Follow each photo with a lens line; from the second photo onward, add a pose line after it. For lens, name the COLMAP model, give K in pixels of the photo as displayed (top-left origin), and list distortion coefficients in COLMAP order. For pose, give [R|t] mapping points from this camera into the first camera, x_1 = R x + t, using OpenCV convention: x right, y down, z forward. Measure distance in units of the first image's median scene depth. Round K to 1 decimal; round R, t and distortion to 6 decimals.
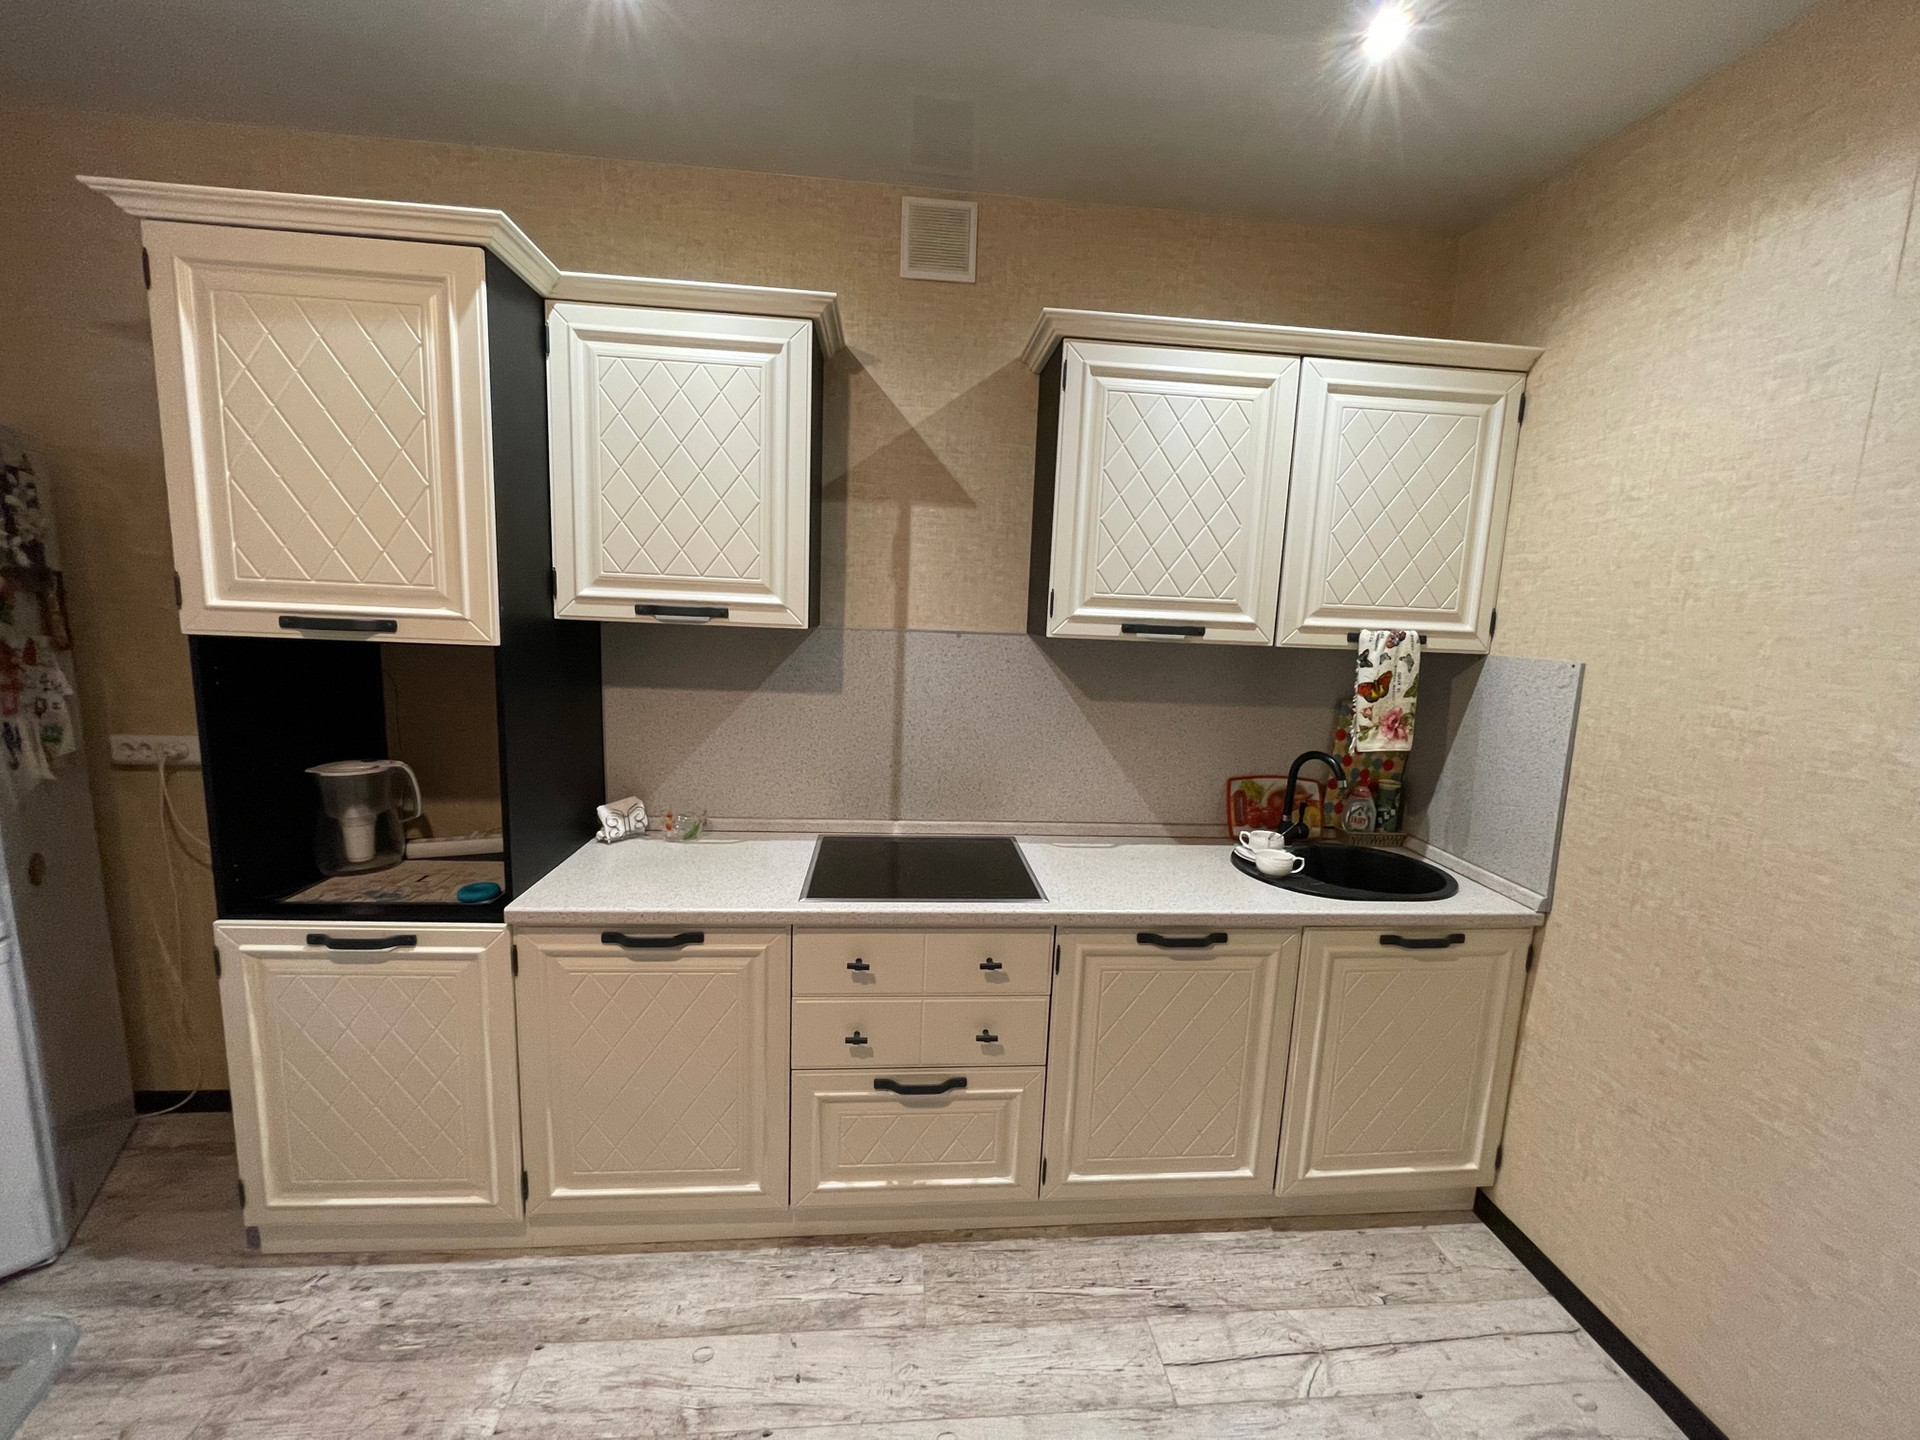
lens RADIAL K [[771.6, 0, 960.0], [0, 771.6, 720.0], [0, 0, 1]] dist [-0.003943, 0.000054]
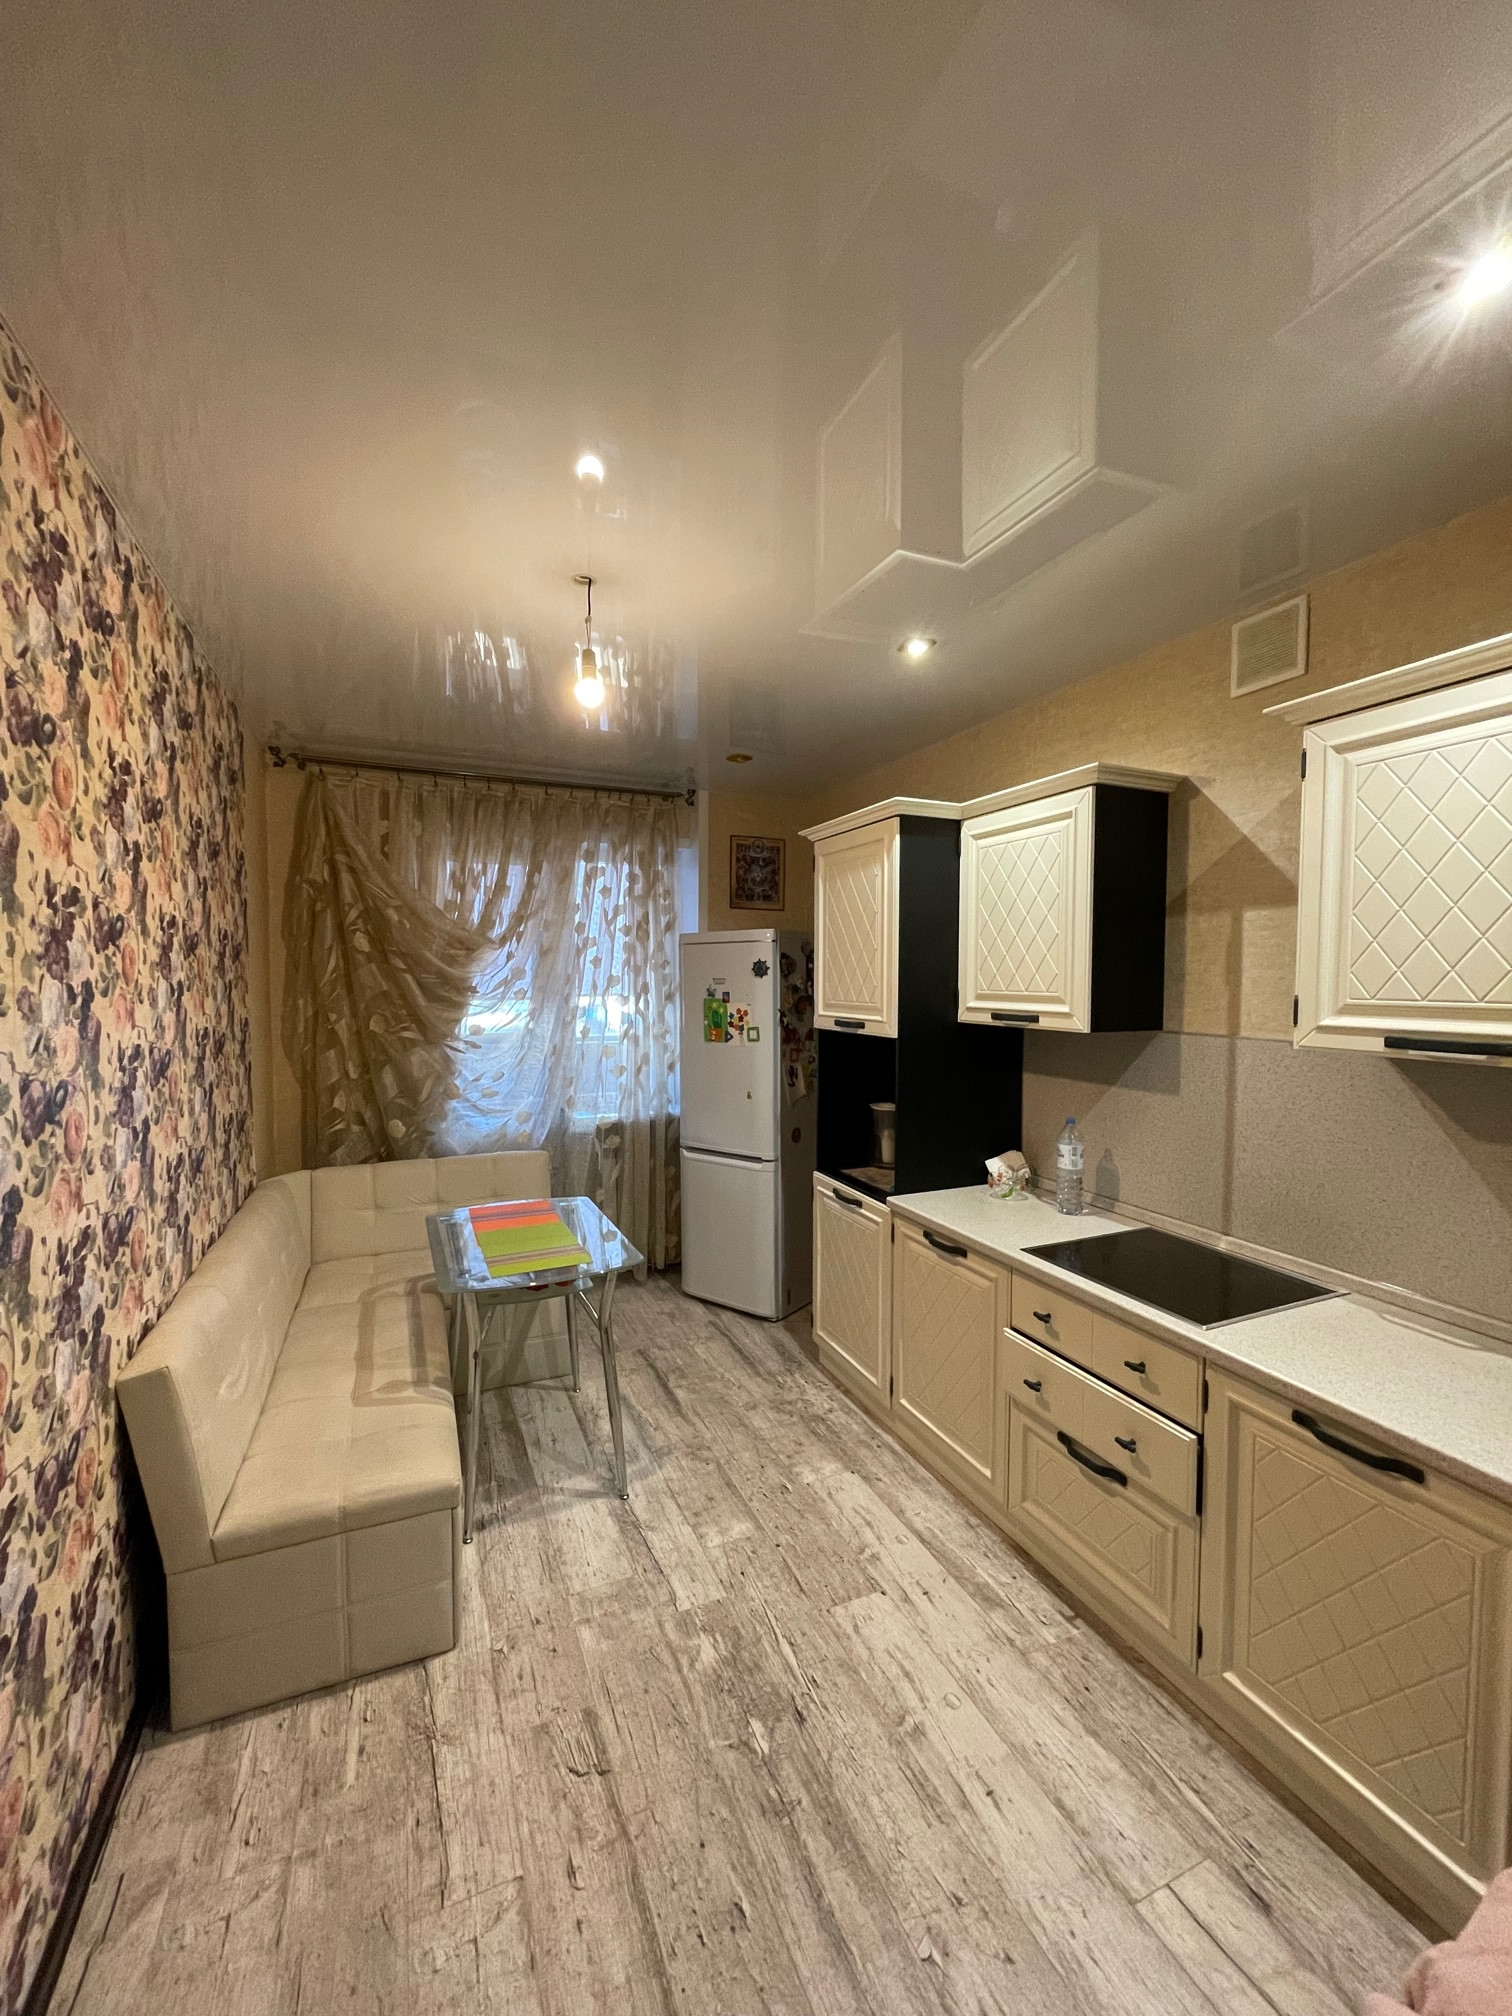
lens RADIAL K [[810.2, 0, 754.2], [0, 810.2, 1011.7], [0, 0, 1]] dist [-0.003943, 0.000054]
pose [[0.315365, 0.000338, -0.948970, 0.850980], [-0.126315, 0.991117, -0.041624, -0.035085], [0.940526, 0.132996, 0.312606, 0.127876]]
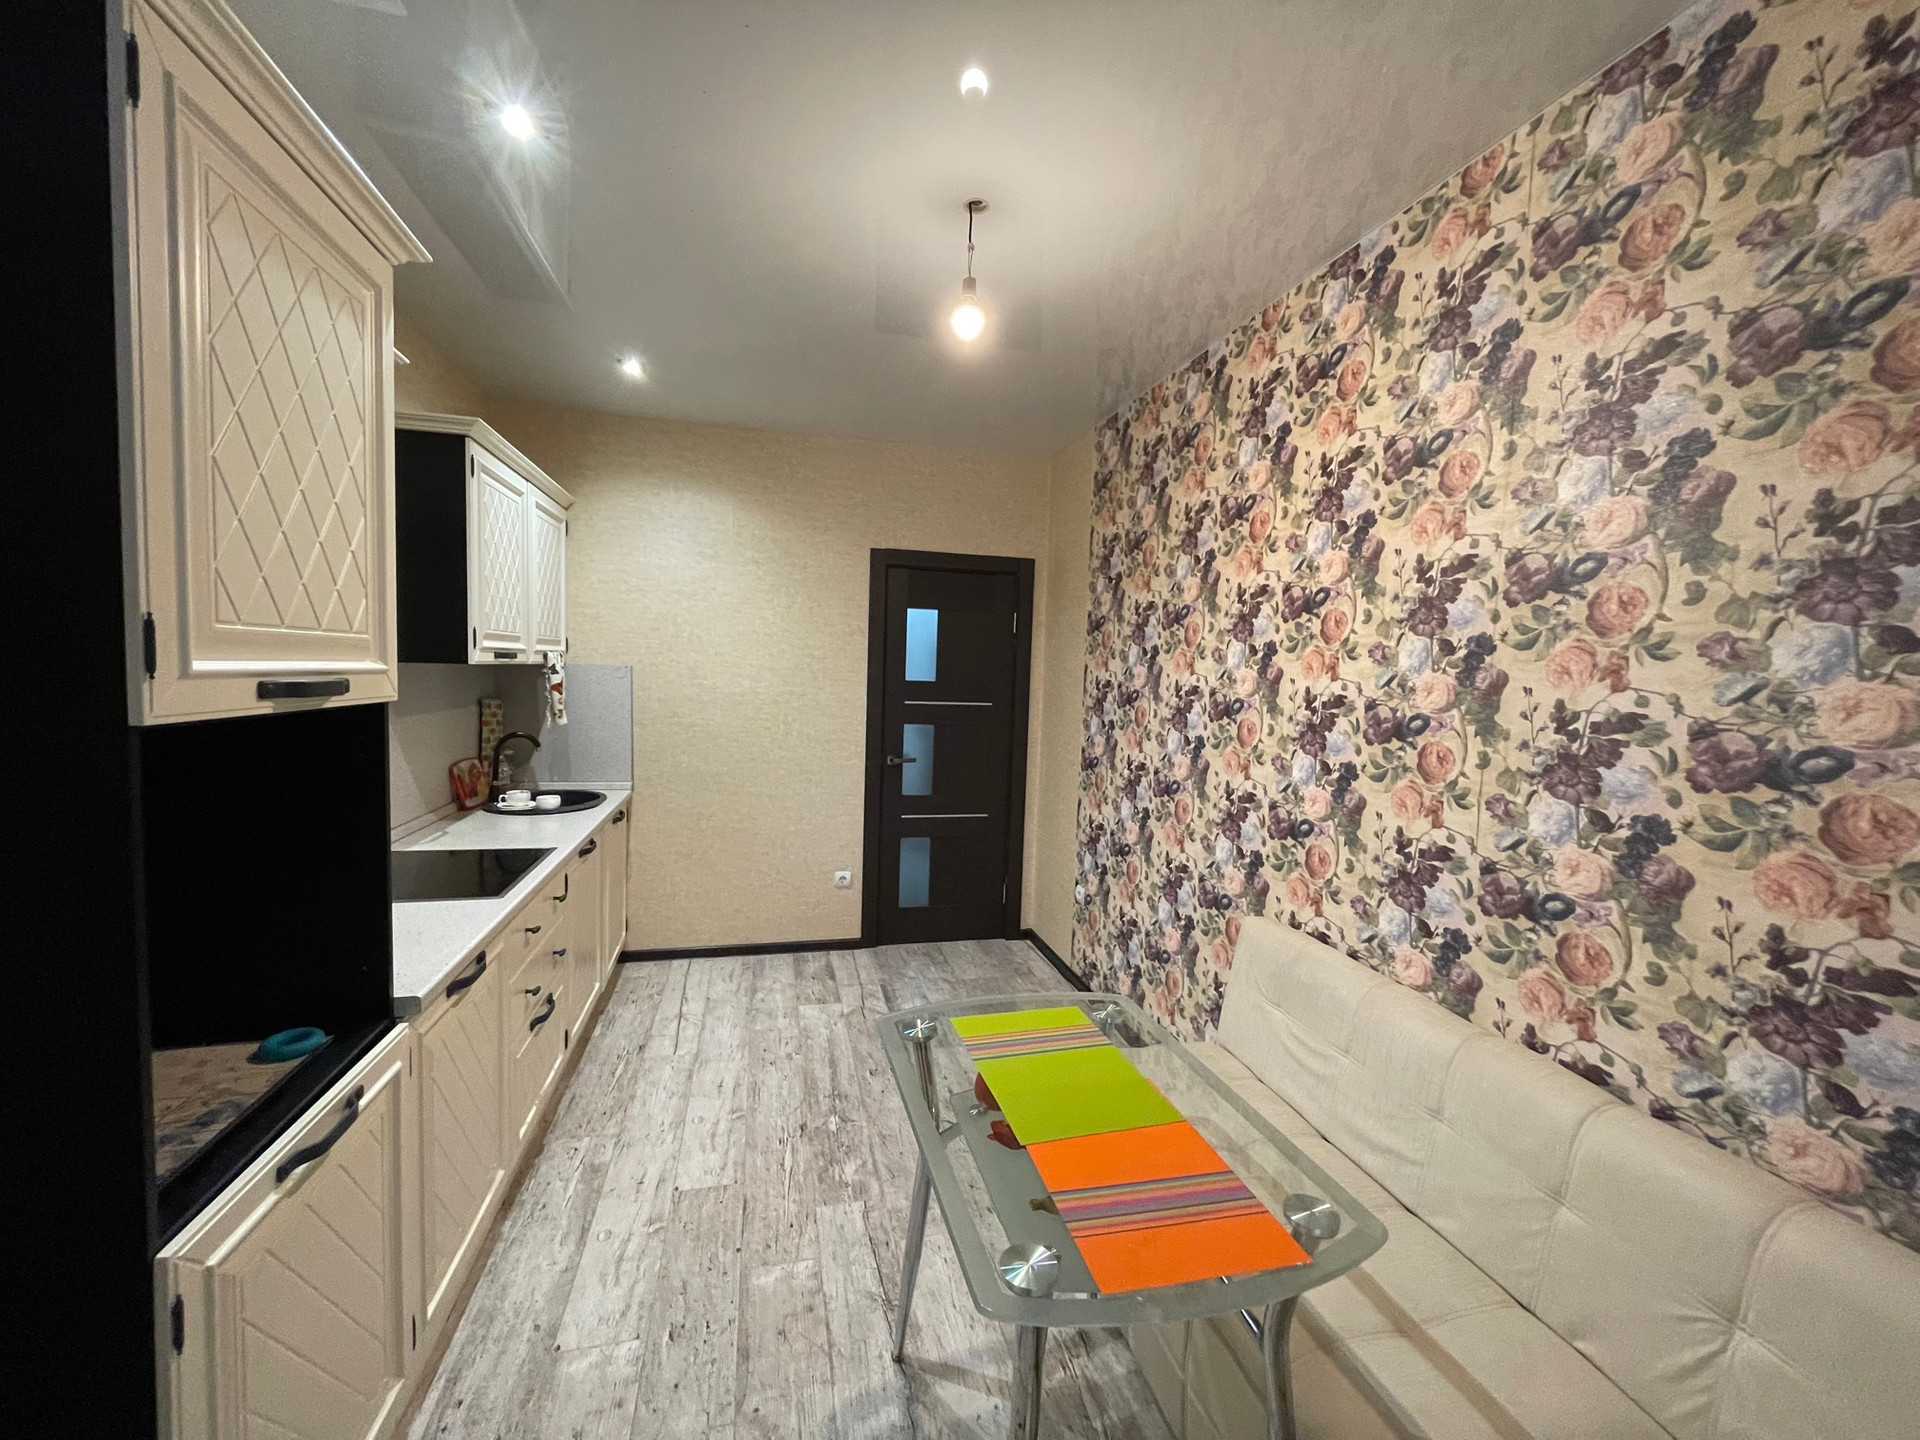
lens RADIAL K [[771.6, 0, 960.0], [0, 771.6, 720.0], [0, 0, 1]] dist [-0.003943, 0.000054]
pose [[-0.154372, -0.113475, 0.981475, -1.355170], [0.103706, 0.986034, 0.130314, -0.105518], [-0.982555, 0.121902, -0.140448, 0.424664]]
